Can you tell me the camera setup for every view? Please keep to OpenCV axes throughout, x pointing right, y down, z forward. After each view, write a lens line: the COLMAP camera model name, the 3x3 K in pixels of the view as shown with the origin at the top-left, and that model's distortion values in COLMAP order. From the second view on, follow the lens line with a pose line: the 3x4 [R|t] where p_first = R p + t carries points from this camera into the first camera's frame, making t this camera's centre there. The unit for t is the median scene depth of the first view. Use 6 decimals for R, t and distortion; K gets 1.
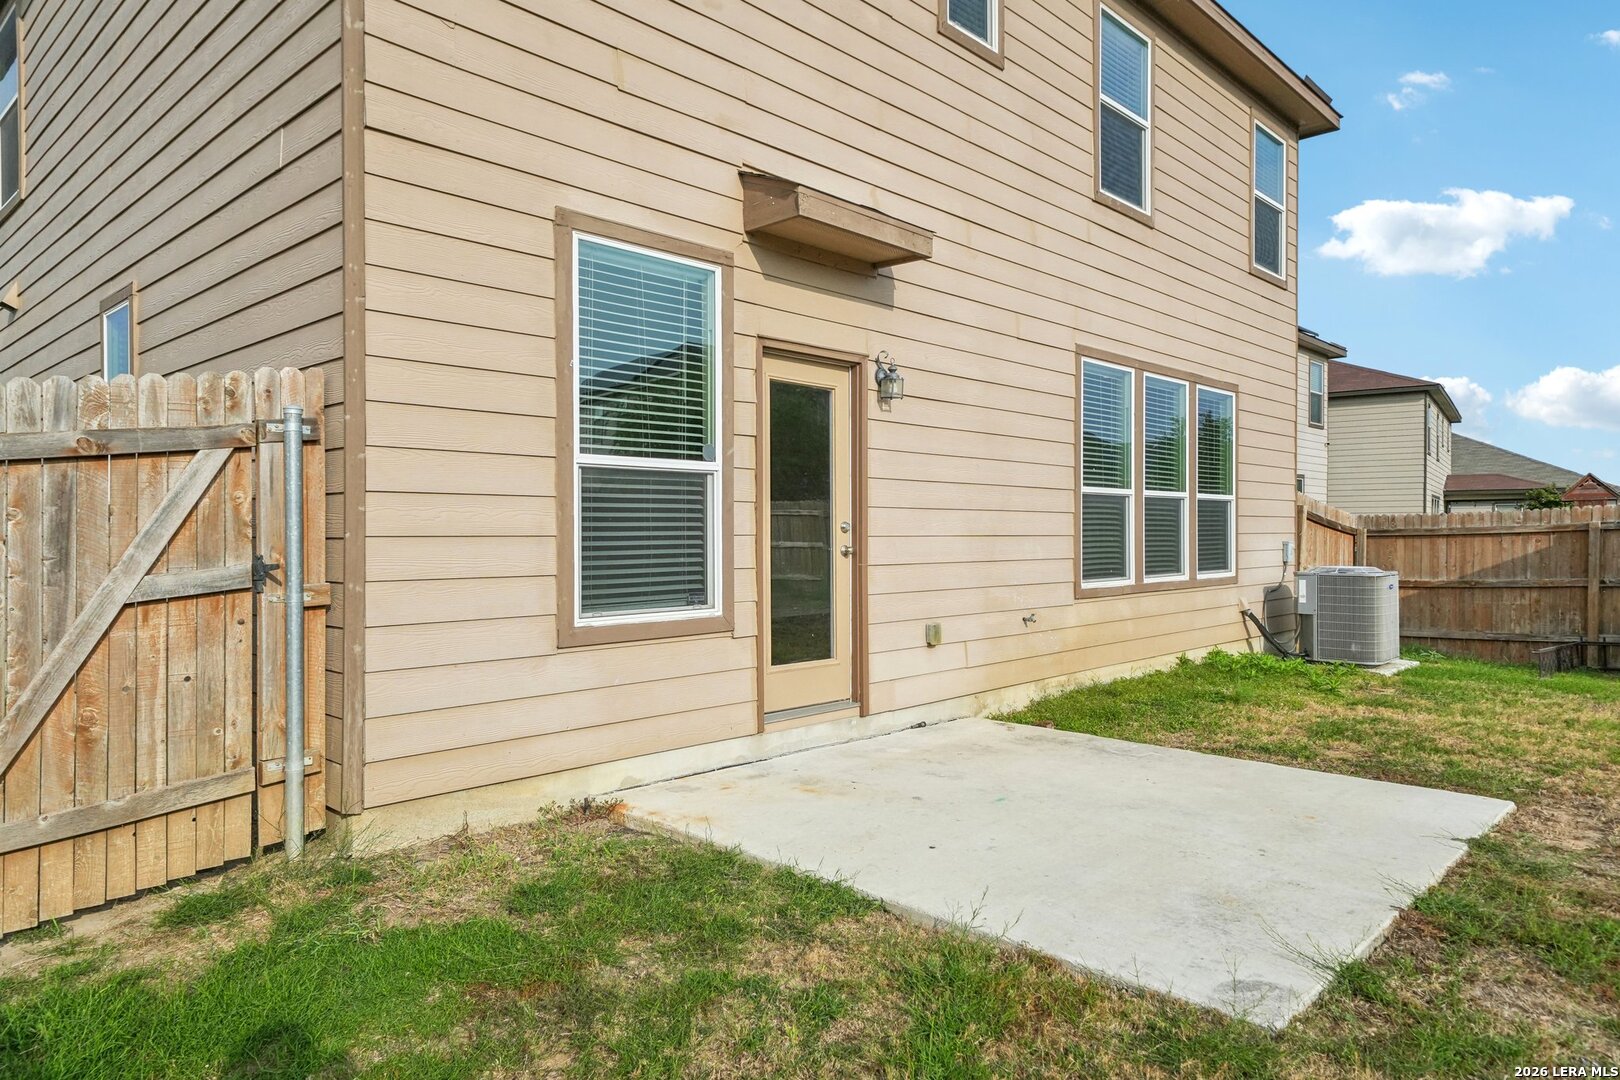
lens RADIAL K [[1030.1, 0, 813.3], [0, 1030.1, 526.6], [0, 0, 1]] dist [0.023603, 0.000168]
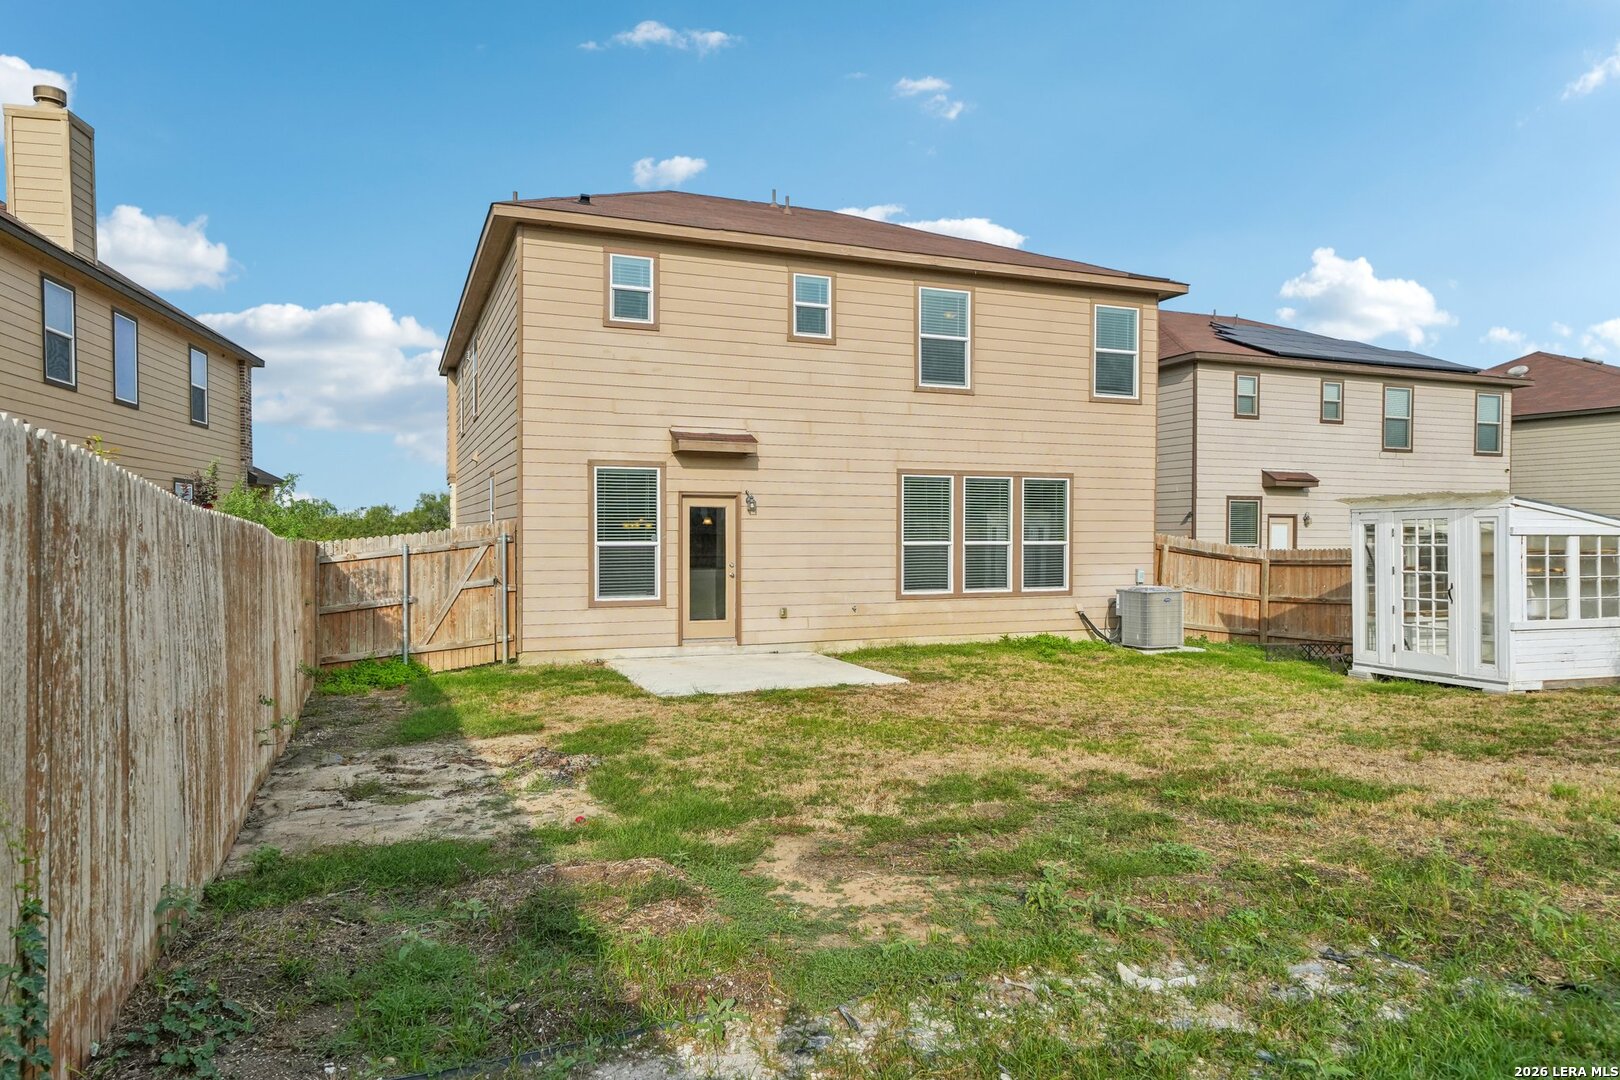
lens RADIAL K [[1030.1, 0, 804.9], [0, 1030.1, 541.7], [0, 0, 1]] dist [0.023603, 0.000168]
pose [[0.911981, 0.006113, -0.410188, 1.271808], [-0.000489, 0.999904, 0.013814, -0.094349], [0.410233, -0.012397, 0.911897, -1.199764]]
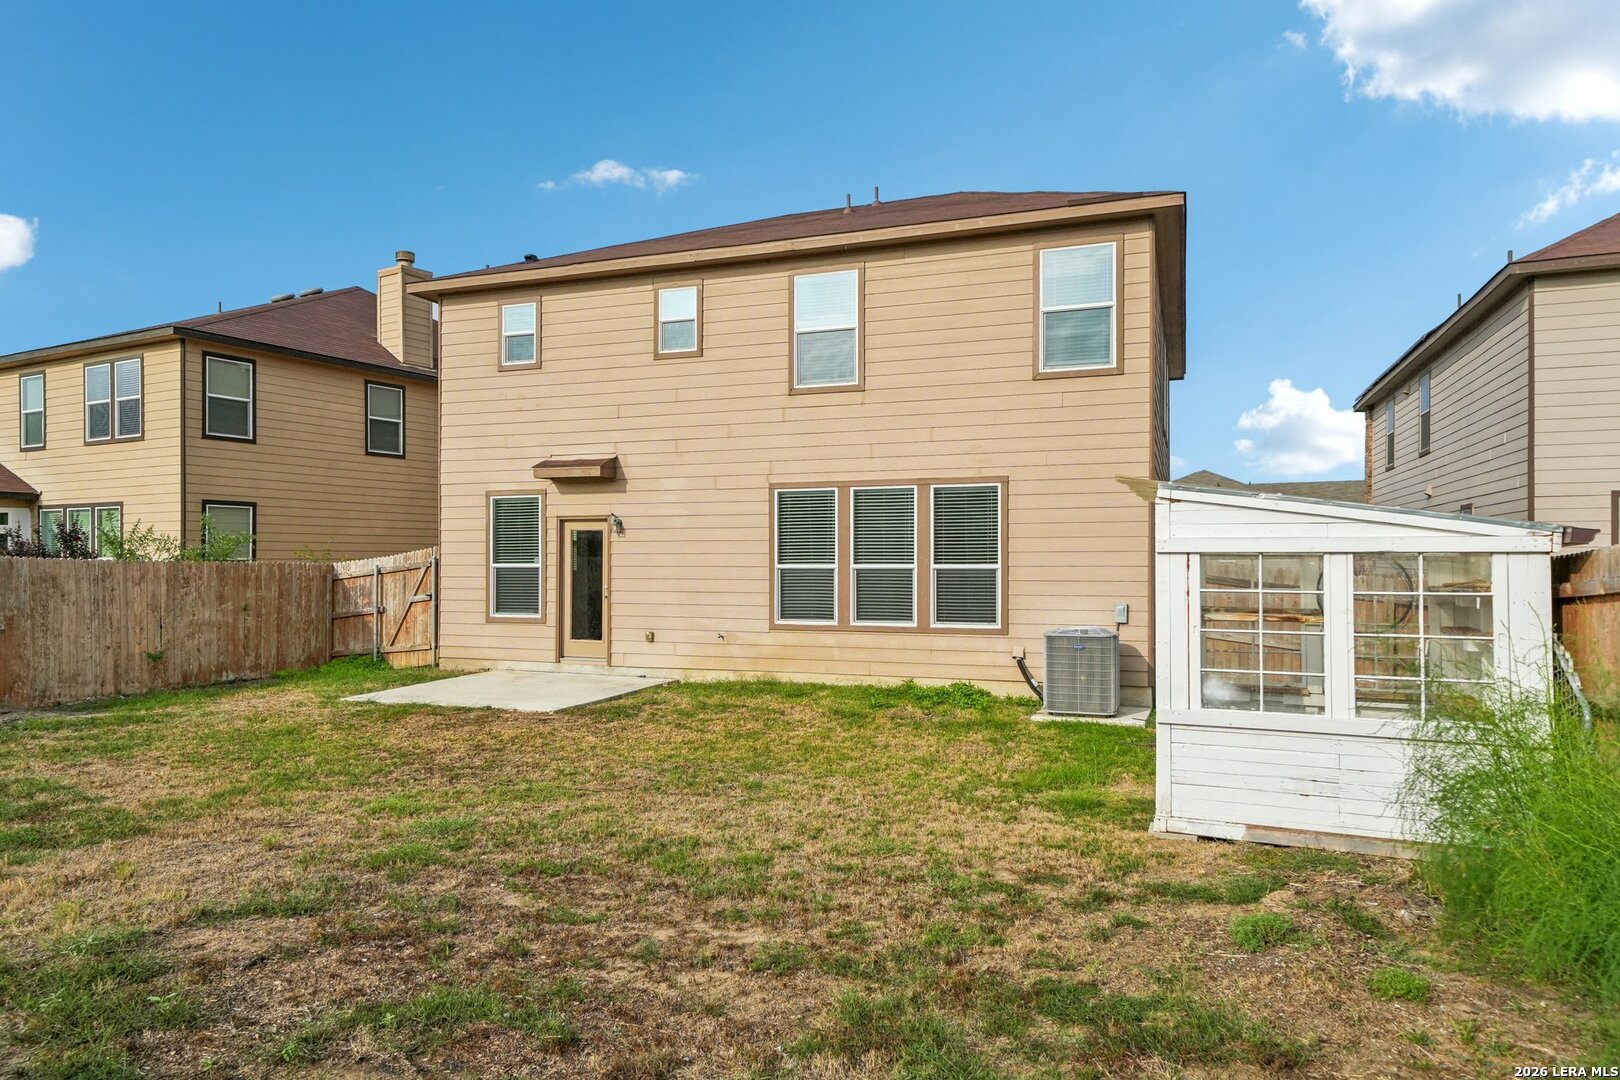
lens RADIAL K [[1030.1, 0, 808.1], [0, 1030.1, 545.7], [0, 0, 1]] dist [0.023603, 0.000168]
pose [[0.390796, -0.010837, -0.920413, 2.684042], [0.005414, 0.999940, -0.009475, -0.077145], [0.920461, -0.001280, 0.390832, 0.539940]]
